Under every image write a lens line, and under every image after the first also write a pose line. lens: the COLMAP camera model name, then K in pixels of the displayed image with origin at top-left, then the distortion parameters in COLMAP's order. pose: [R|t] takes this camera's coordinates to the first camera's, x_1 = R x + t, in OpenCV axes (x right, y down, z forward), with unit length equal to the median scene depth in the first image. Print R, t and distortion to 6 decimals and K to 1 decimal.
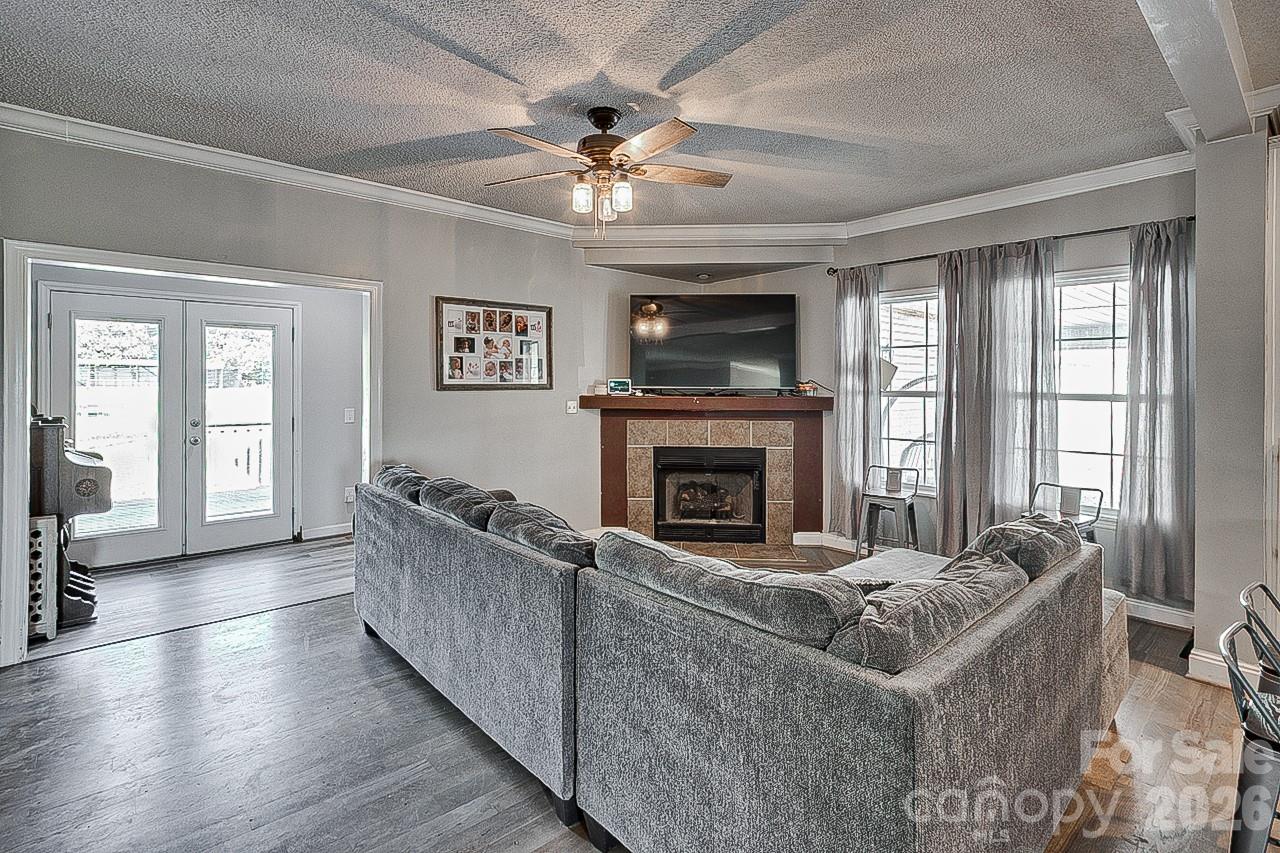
lens RADIAL K [[617.4, 0, 631.8], [0, 617.4, 379.2], [0, 0, 1]] dist [-0.000483, 0.000512]
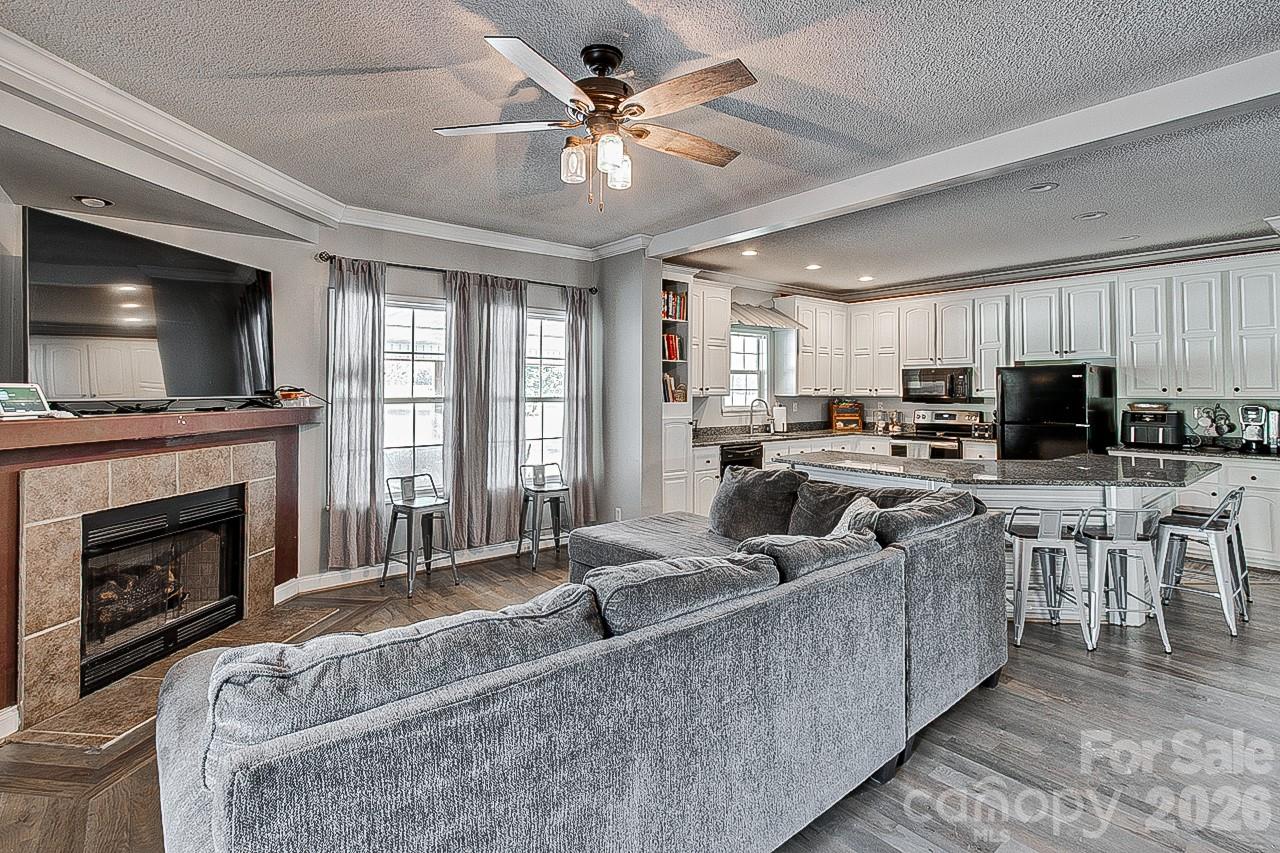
lens RADIAL K [[617.4, 0, 631.8], [0, 617.4, 379.2], [0, 0, 1]] dist [-0.000483, 0.000512]
pose [[0.031063, 0.015691, 0.999394, -0.487654], [-0.003380, 0.999873, -0.015593, 0.003233], [-0.999512, -0.002893, 0.031112, 0.550163]]
